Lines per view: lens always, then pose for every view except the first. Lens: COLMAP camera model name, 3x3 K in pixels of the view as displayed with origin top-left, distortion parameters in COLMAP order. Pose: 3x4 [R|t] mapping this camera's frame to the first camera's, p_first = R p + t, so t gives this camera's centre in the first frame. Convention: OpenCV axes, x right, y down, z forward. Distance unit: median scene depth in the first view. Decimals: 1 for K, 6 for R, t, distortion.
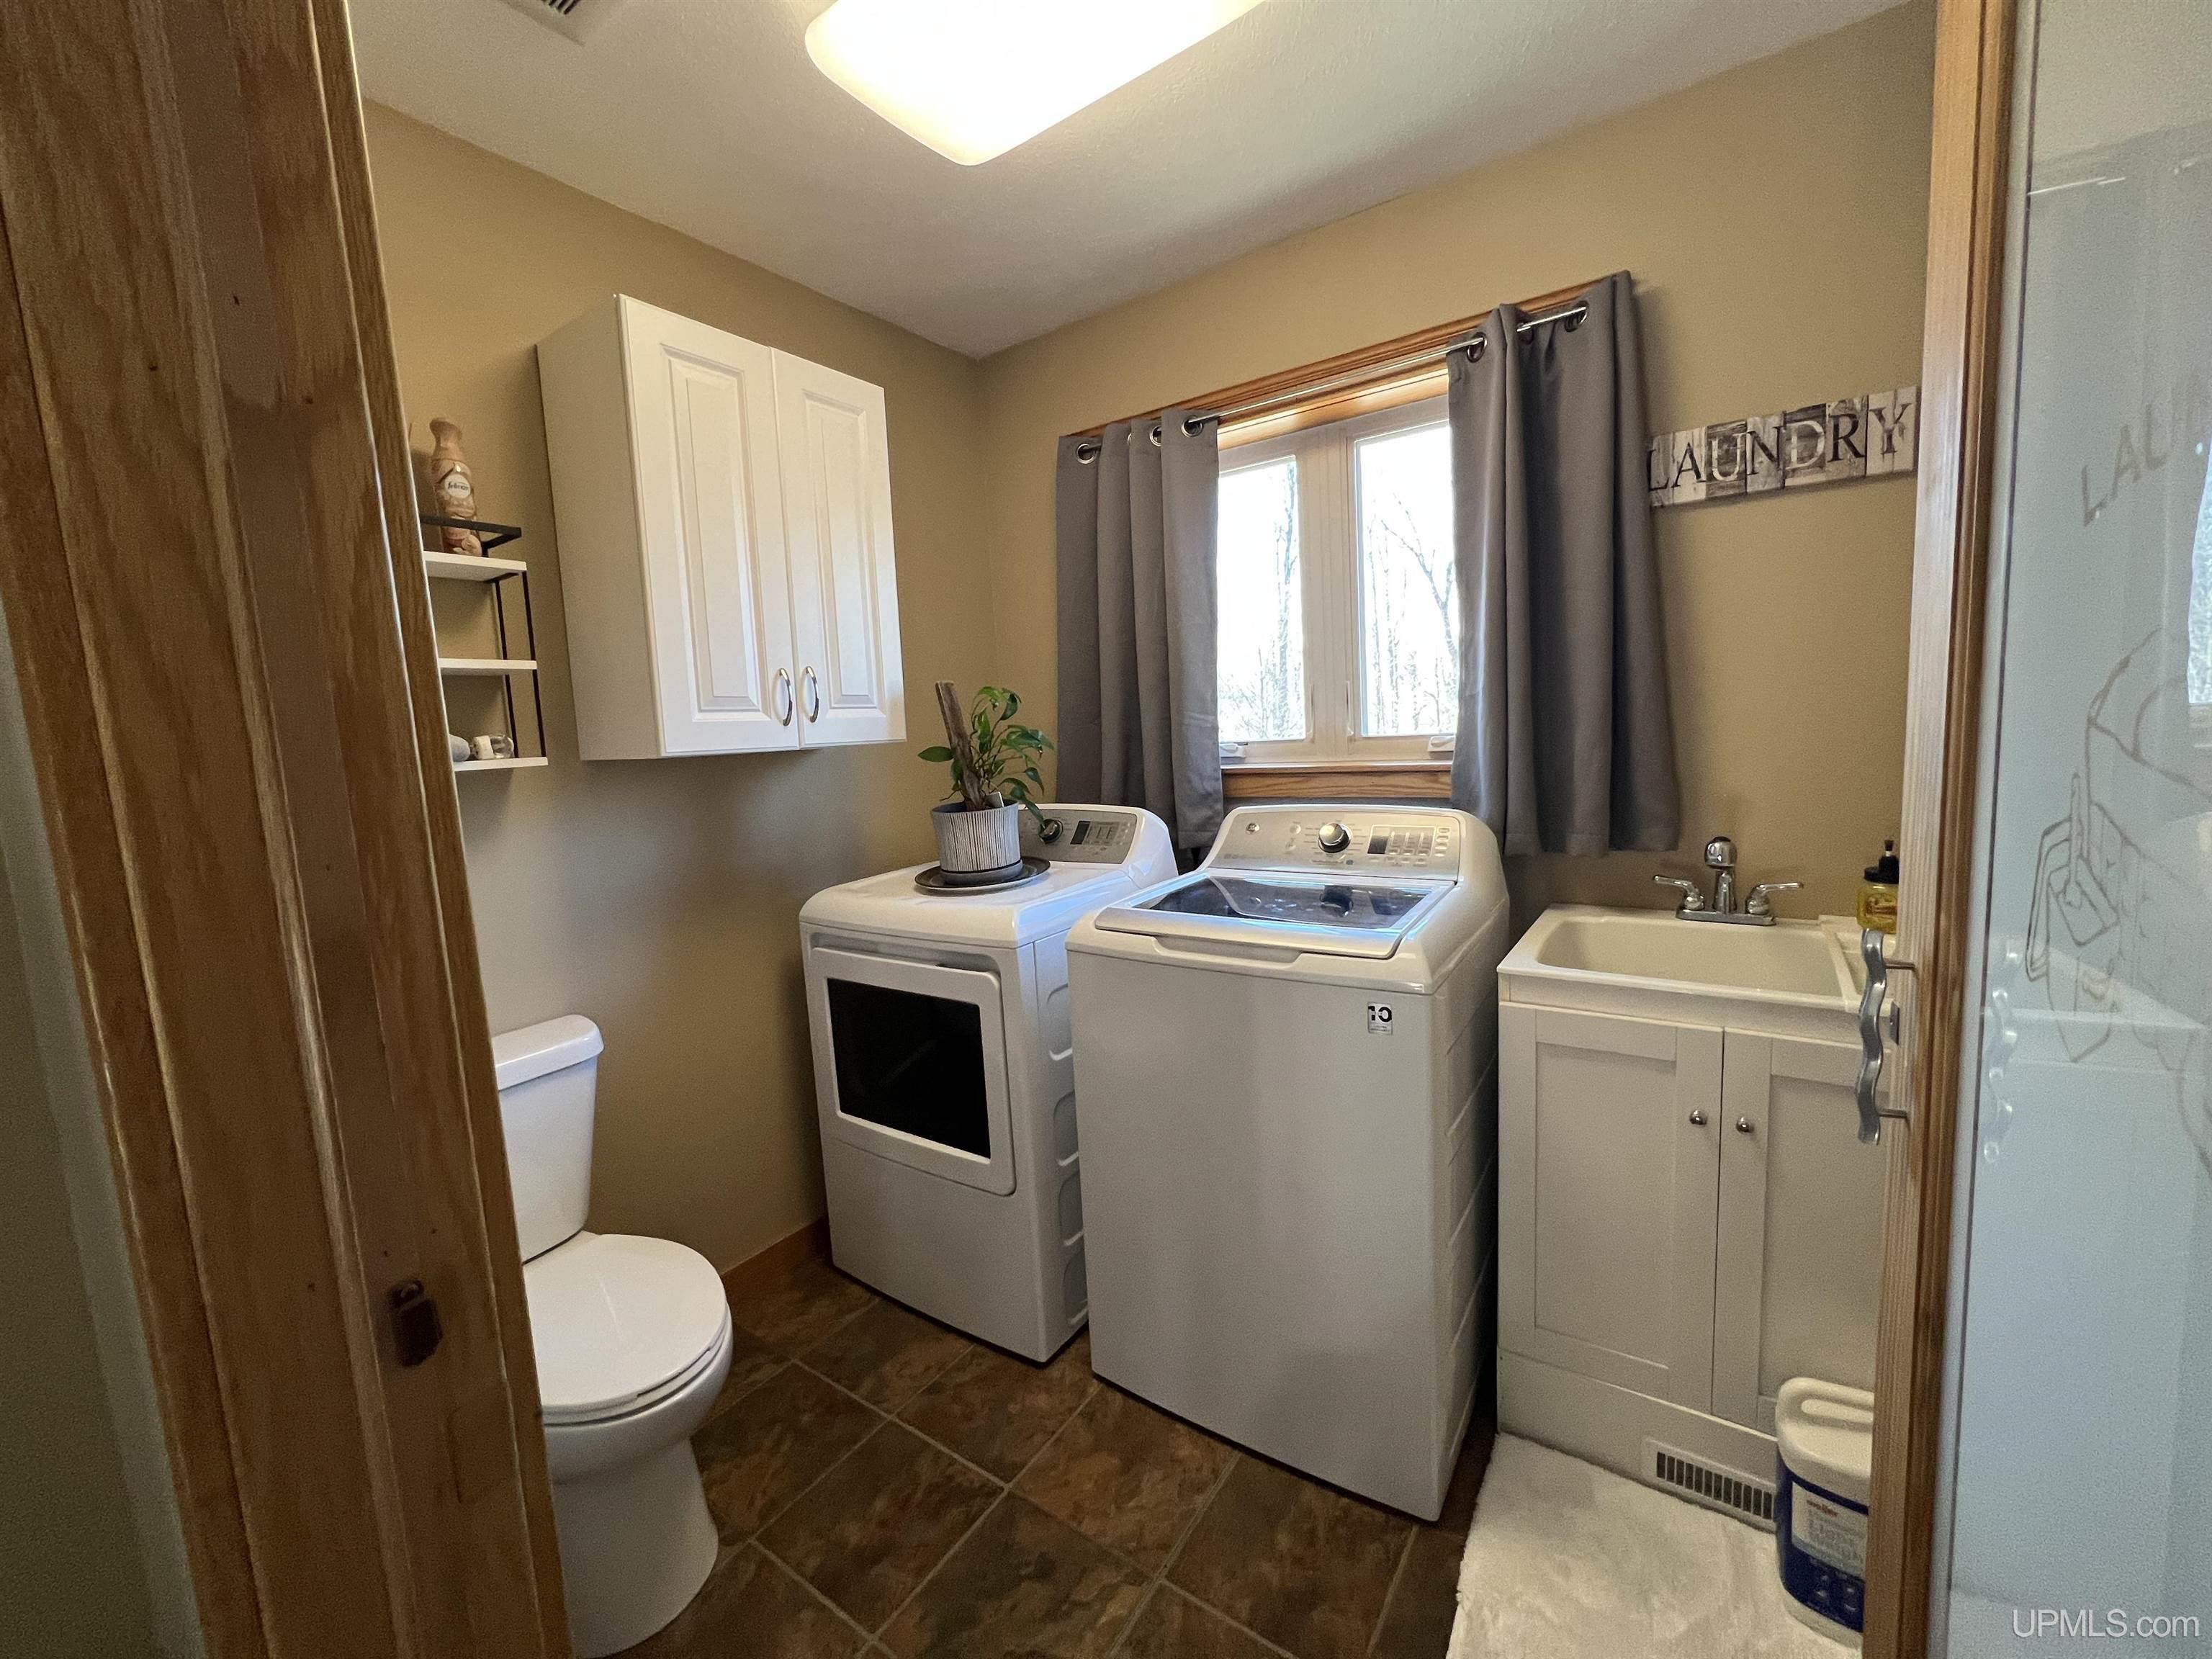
lens RADIAL K [[881.2, 0, 1105.3], [0, 881.2, 825.0], [0, 0, 1]] dist [-0.002119, 0.000428]
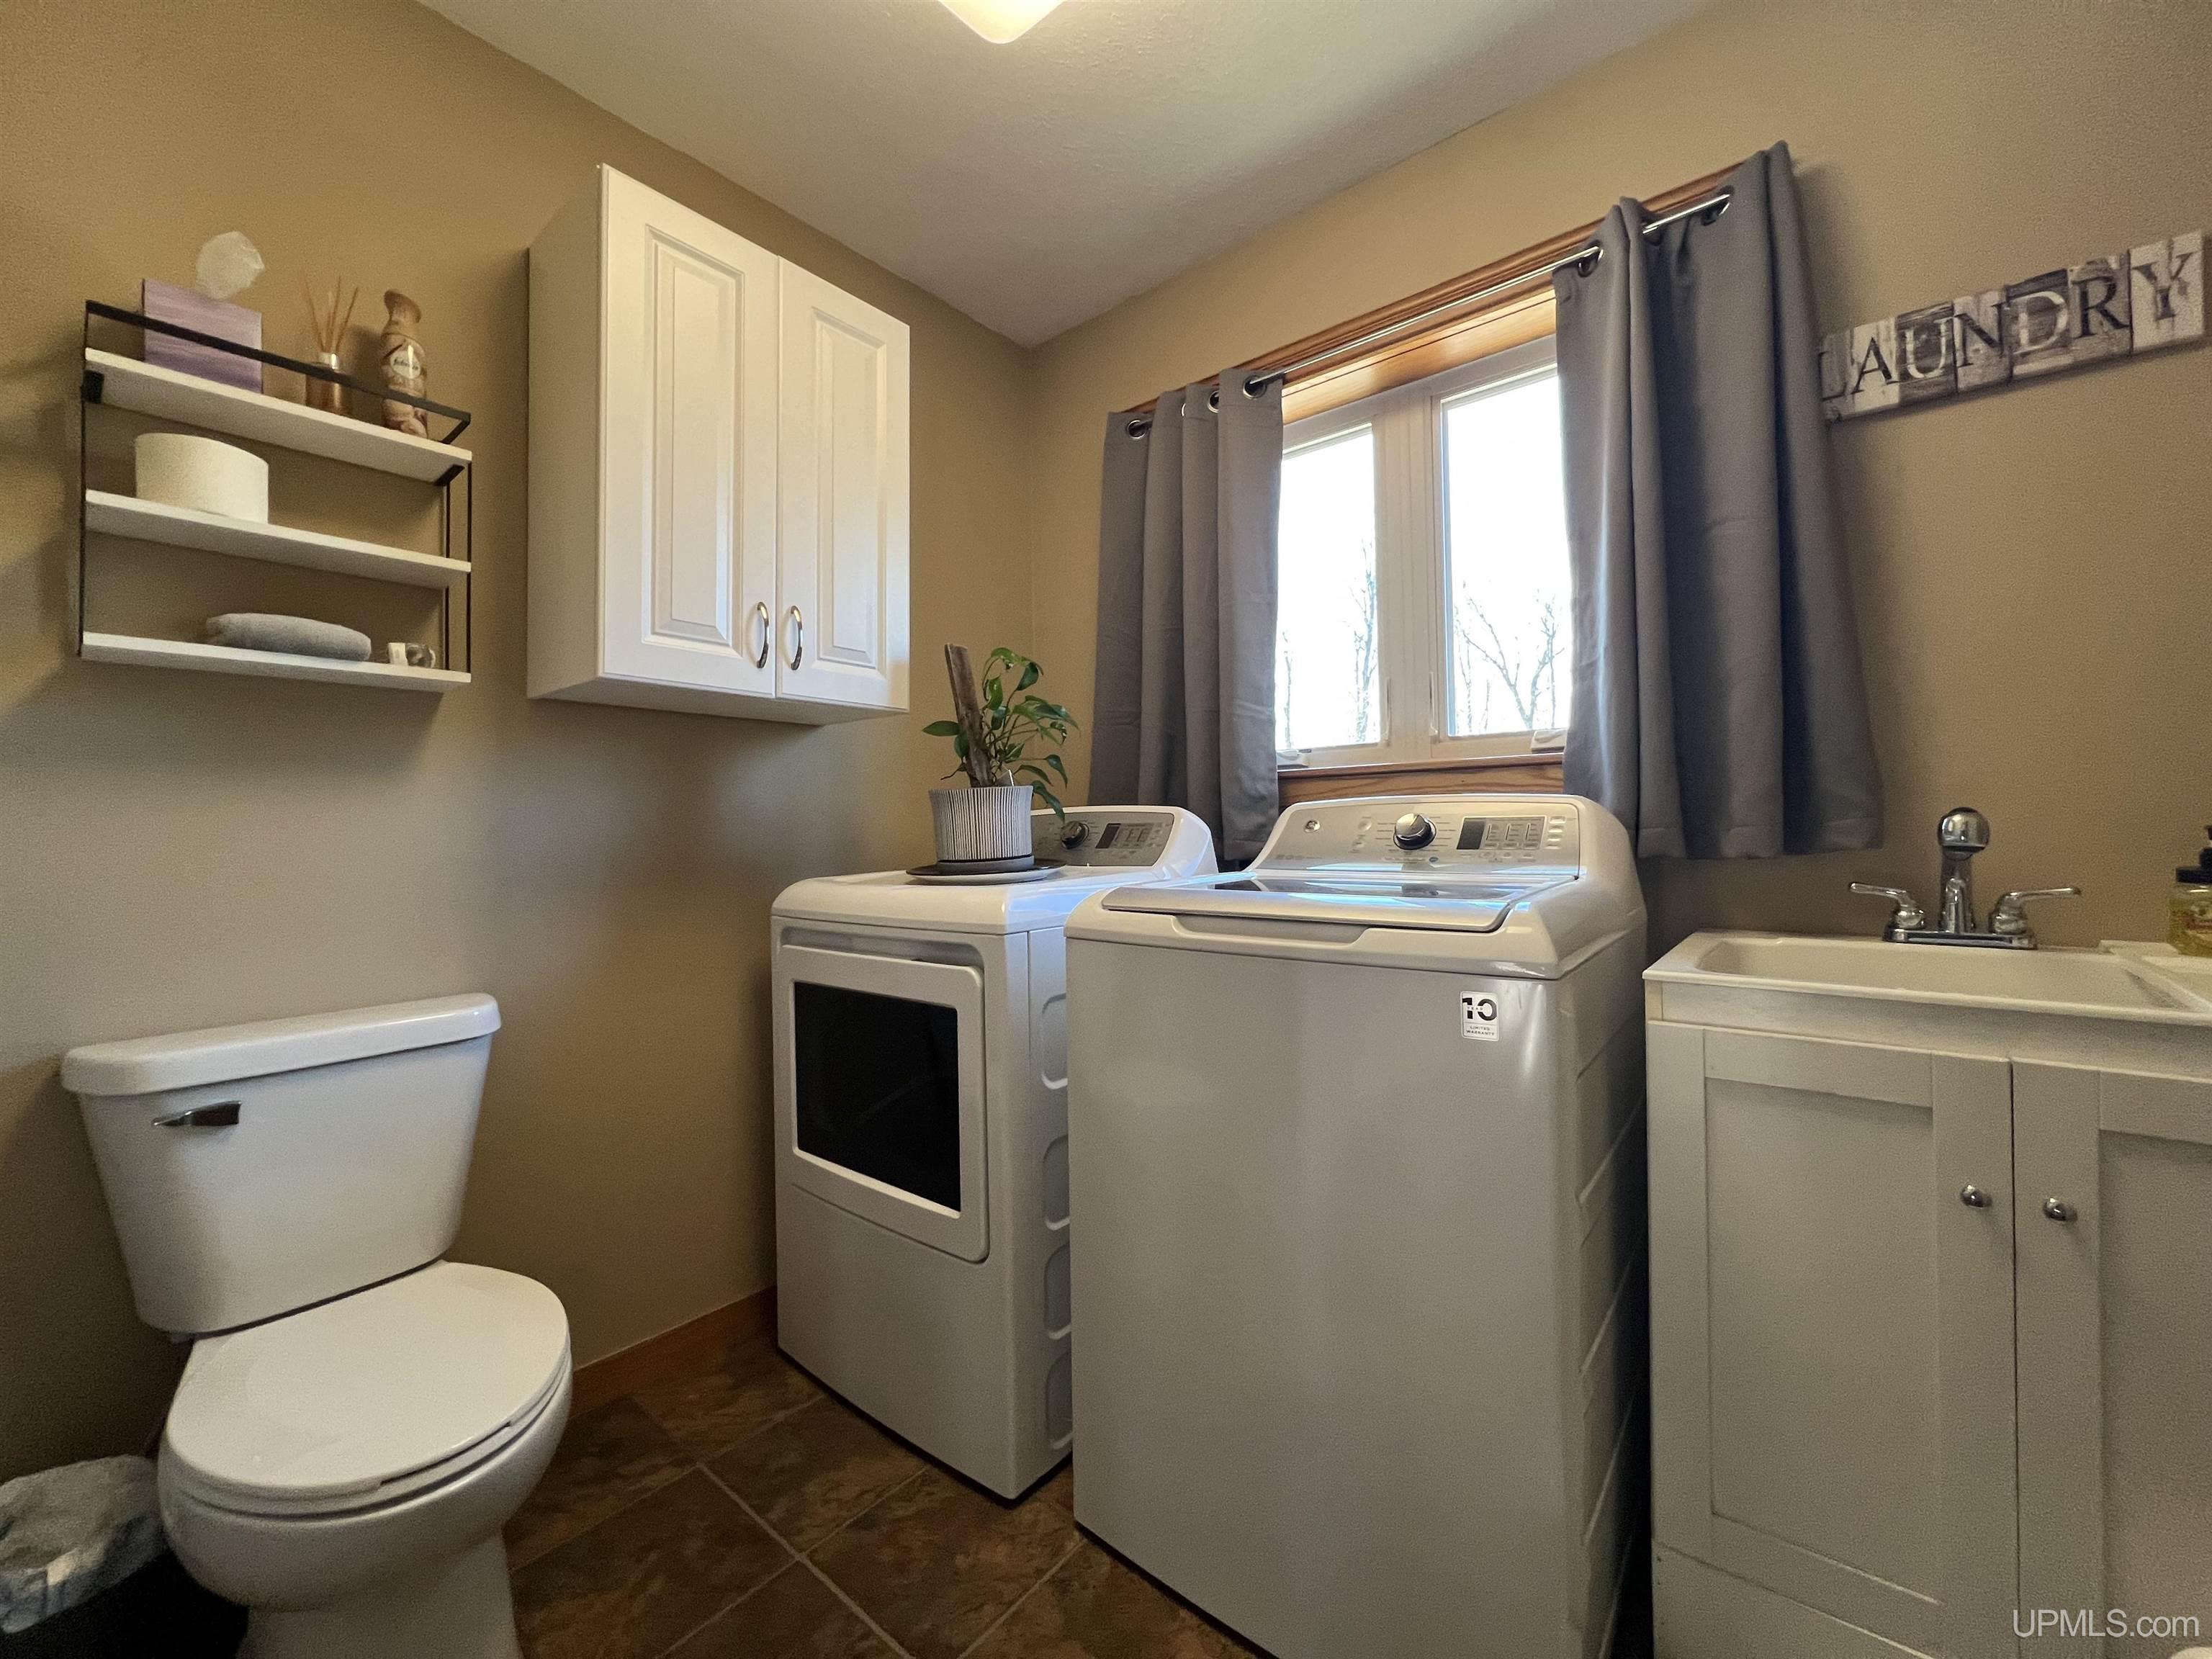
lens RADIAL K [[881.2, 0, 1104.0], [0, 881.2, 826.8], [0, 0, 1]] dist [-0.002119, 0.000428]
pose [[0.995659, 0.037877, -0.085026, 0.049851], [-0.047630, 0.992133, -0.115776, 0.123709], [0.079972, 0.119323, 0.989630, 0.194362]]
